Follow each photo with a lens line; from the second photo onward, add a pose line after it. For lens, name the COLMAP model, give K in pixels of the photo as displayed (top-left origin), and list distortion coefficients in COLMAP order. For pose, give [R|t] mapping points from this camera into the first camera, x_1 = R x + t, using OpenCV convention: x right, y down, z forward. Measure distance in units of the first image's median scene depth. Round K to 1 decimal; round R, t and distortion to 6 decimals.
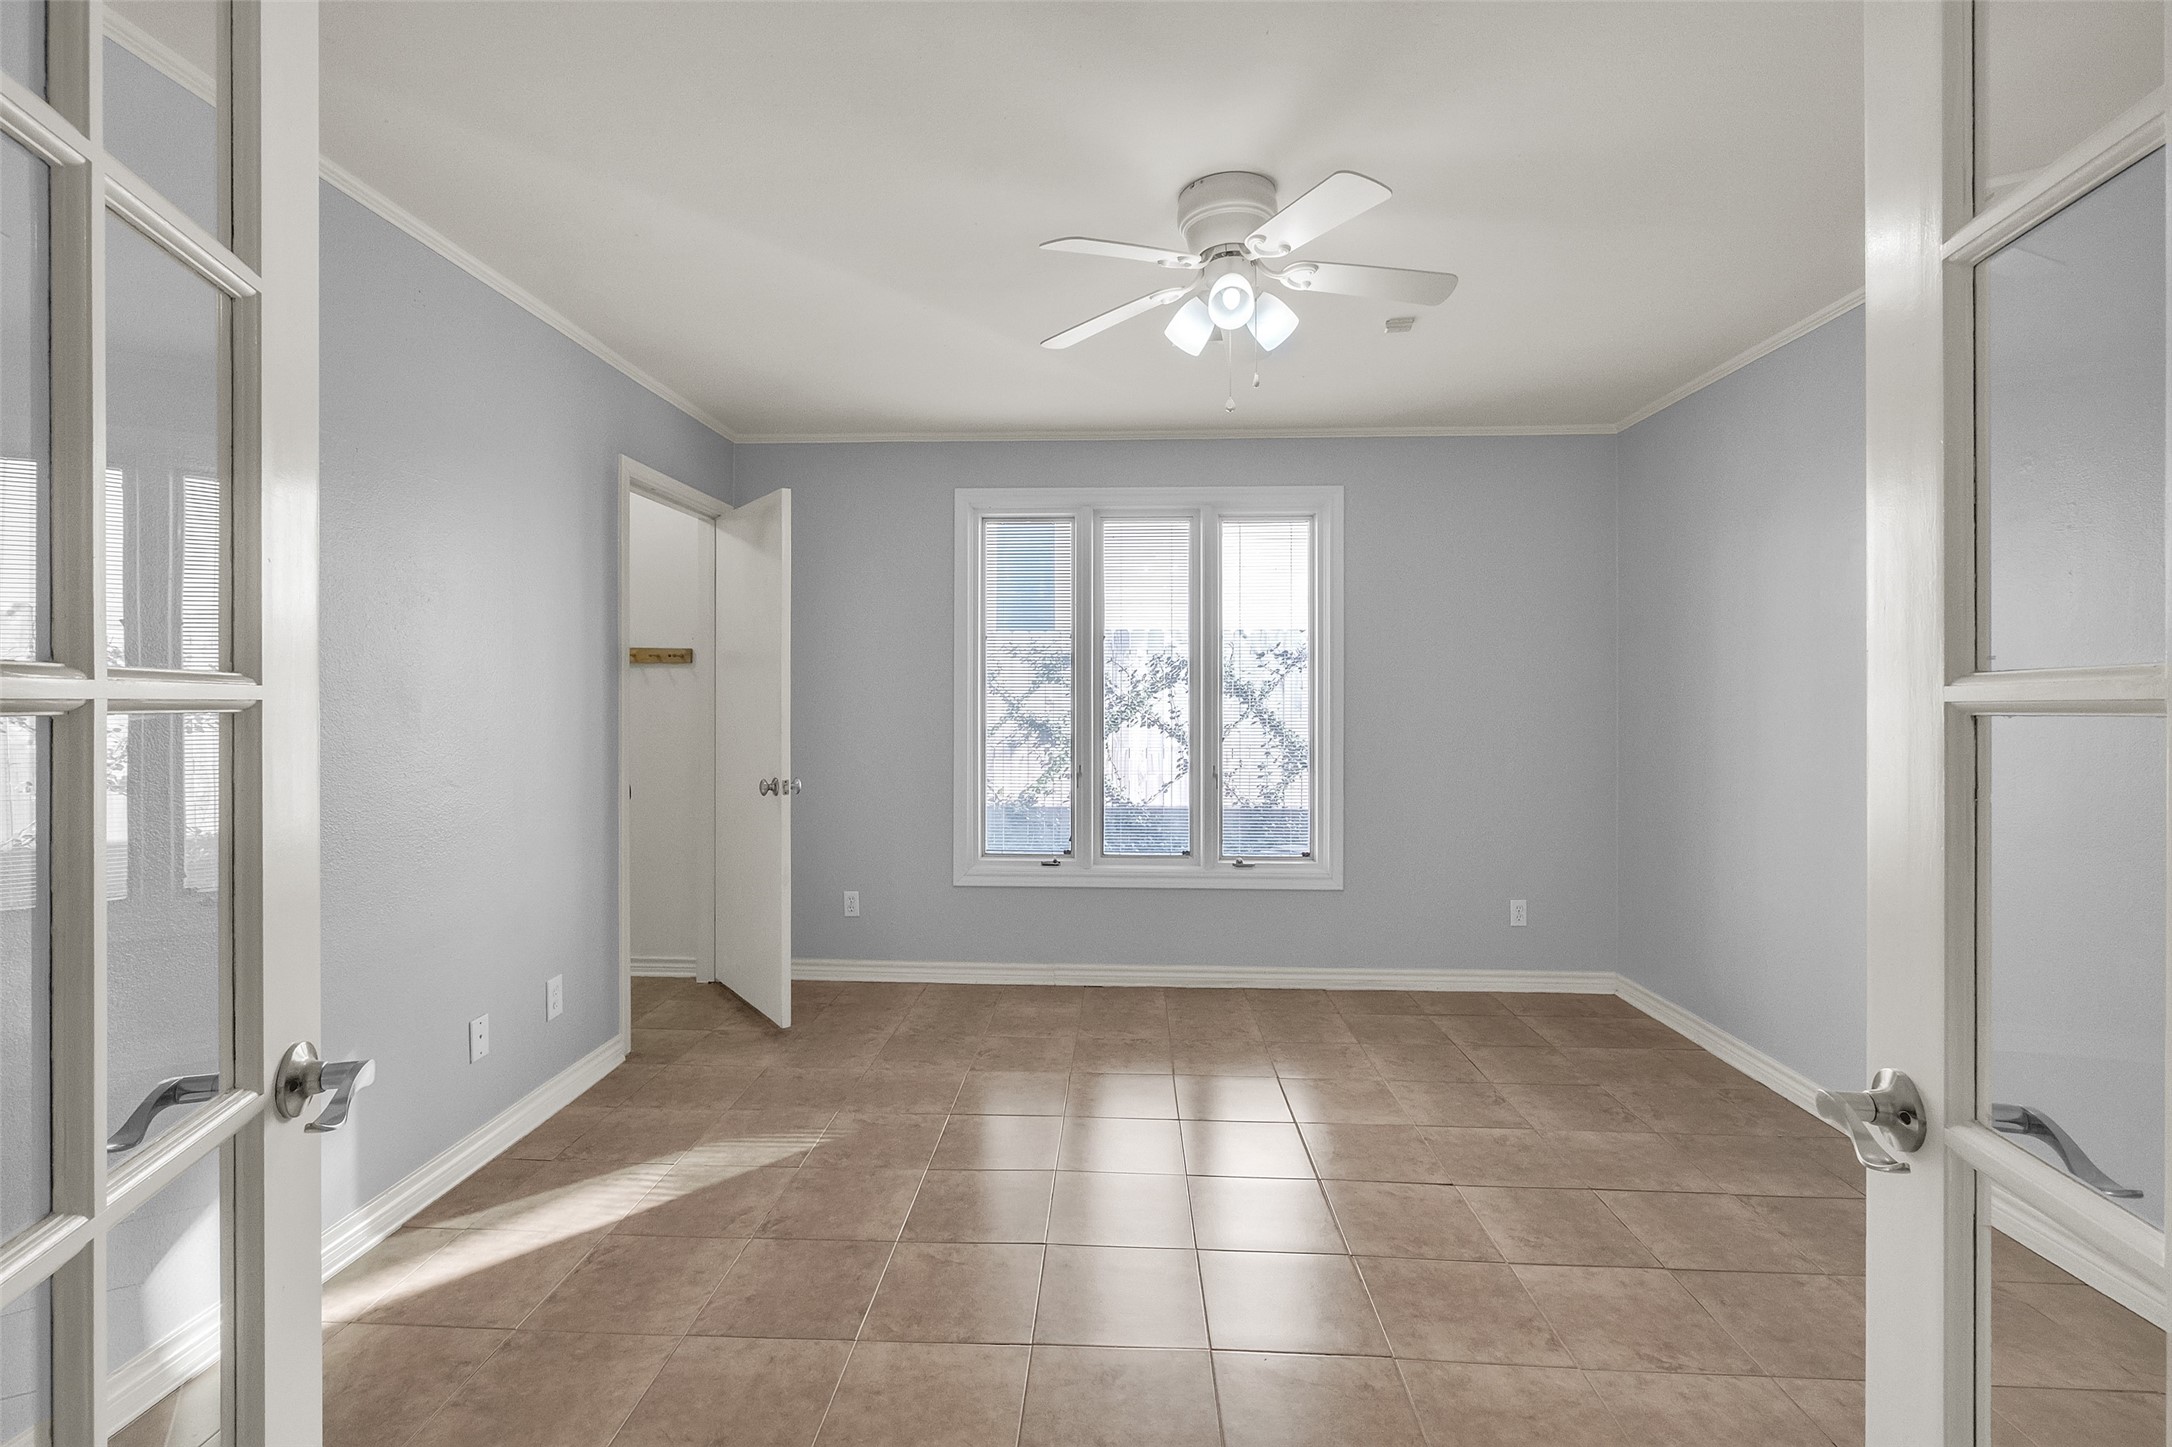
lens RADIAL K [[962.8, 0, 1076.2], [0, 962.8, 701.7], [0, 0, 1]] dist [0.000515, -0.000143]
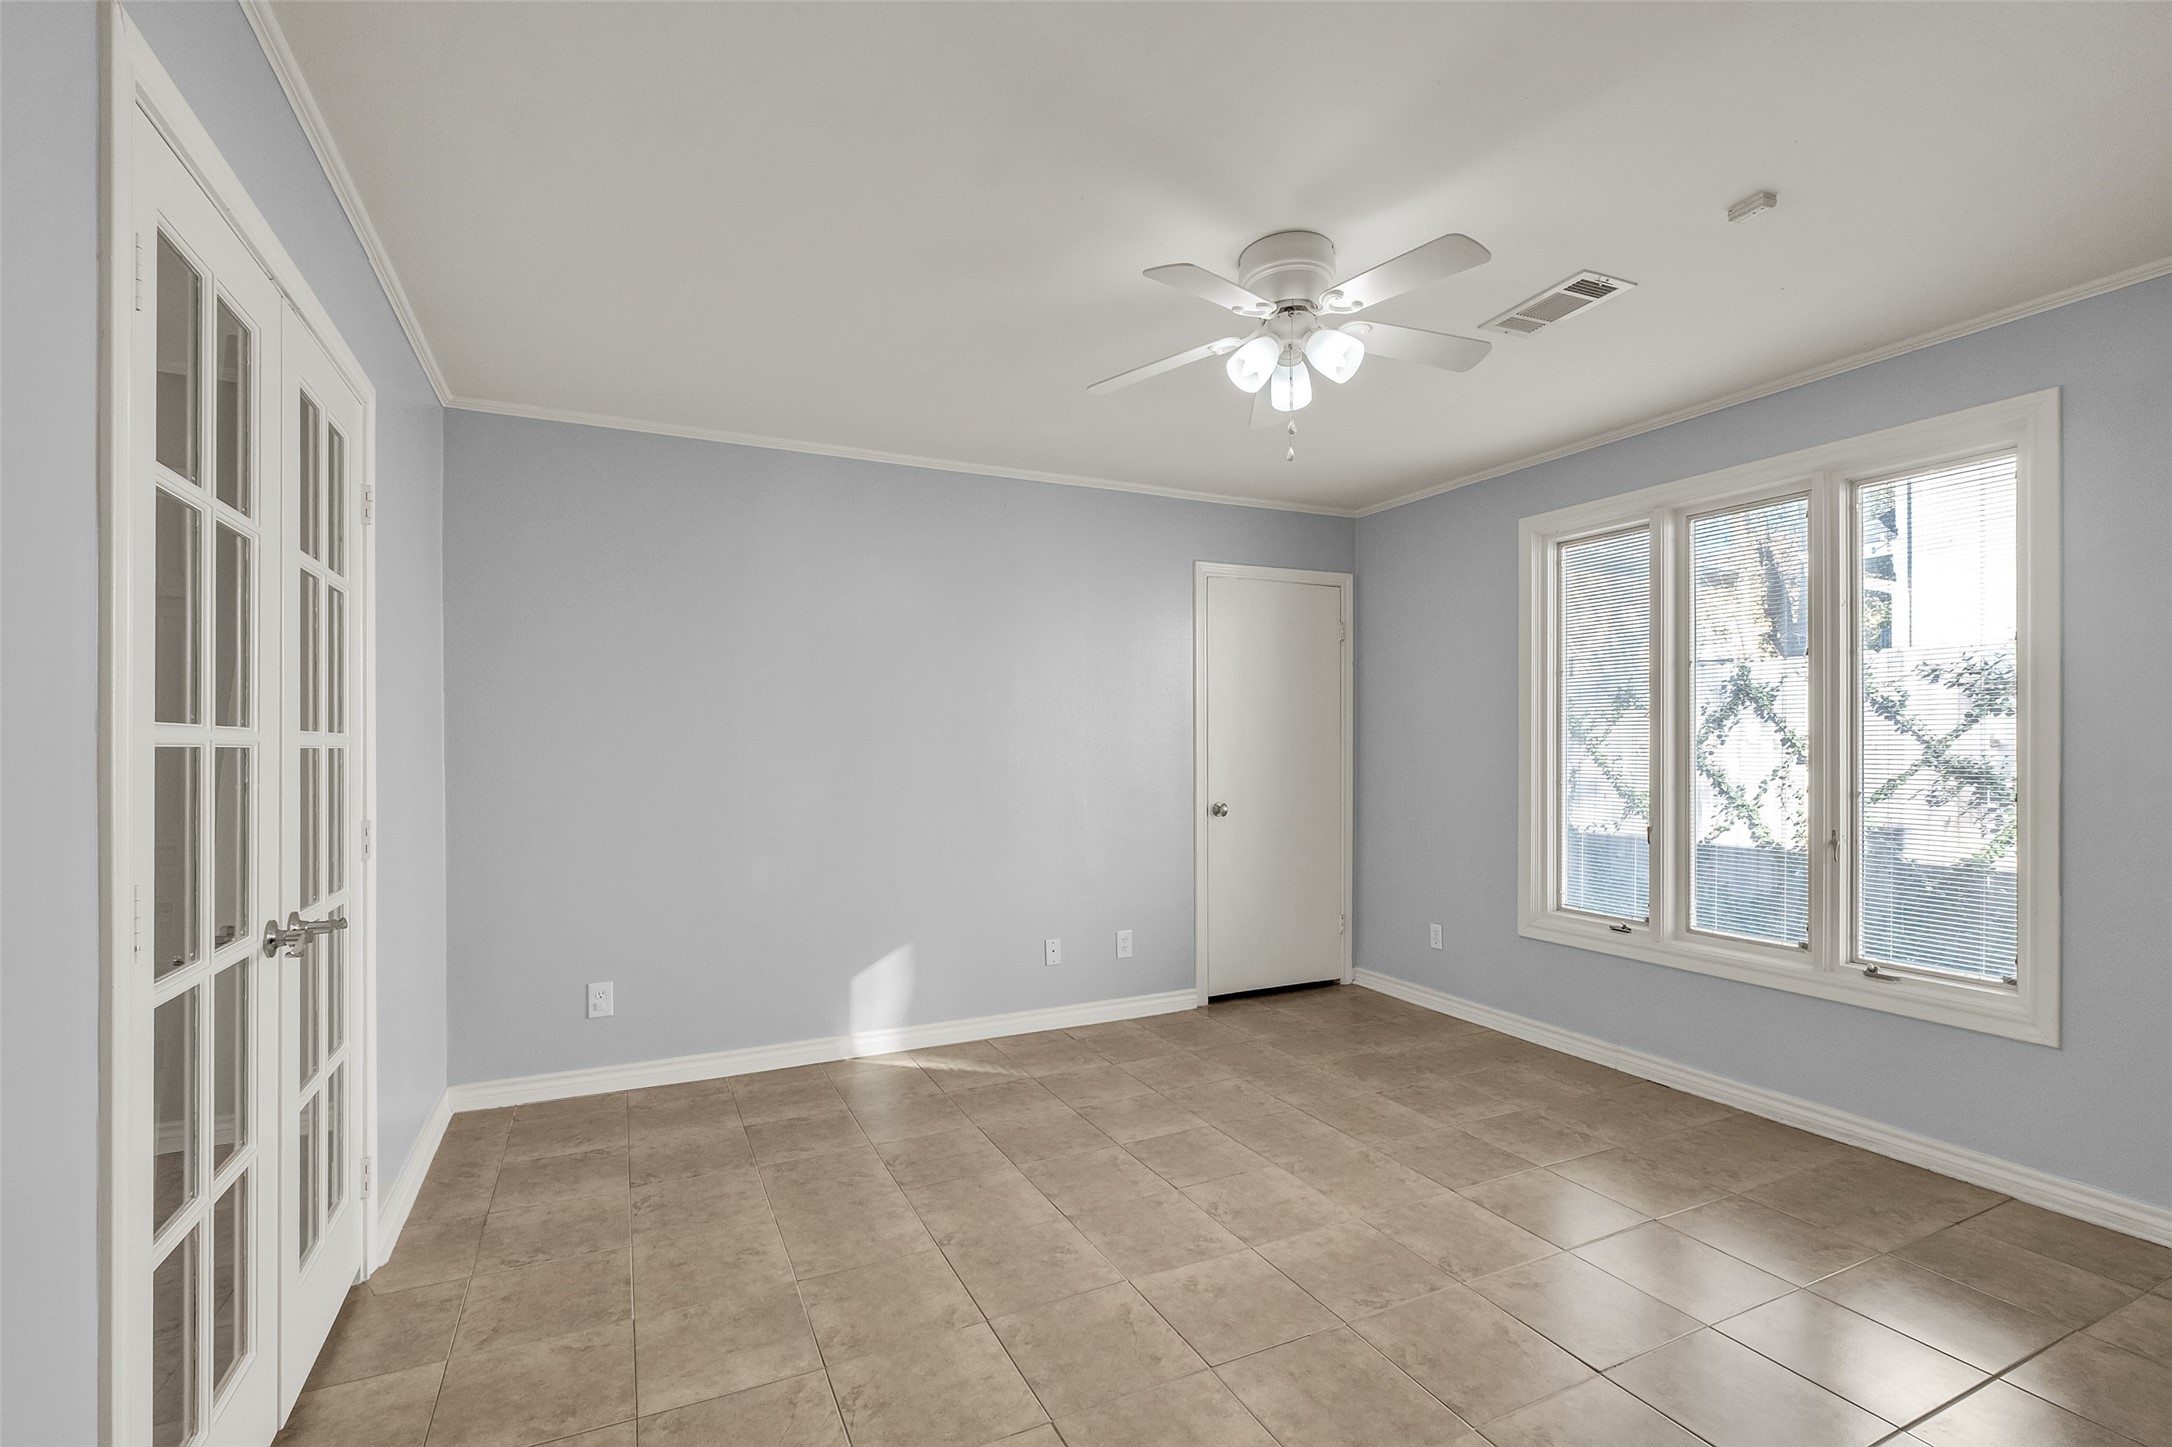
lens RADIAL K [[962.8, 0, 1078.4], [0, 962.8, 744.7], [0, 0, 1]] dist [0.000515, -0.000143]
pose [[0.482053, -0.003239, -0.876136, 0.504243], [0.002435, 0.999994, -0.002357, 0.003395], [0.876138, -0.000997, 0.482059, 0.159373]]
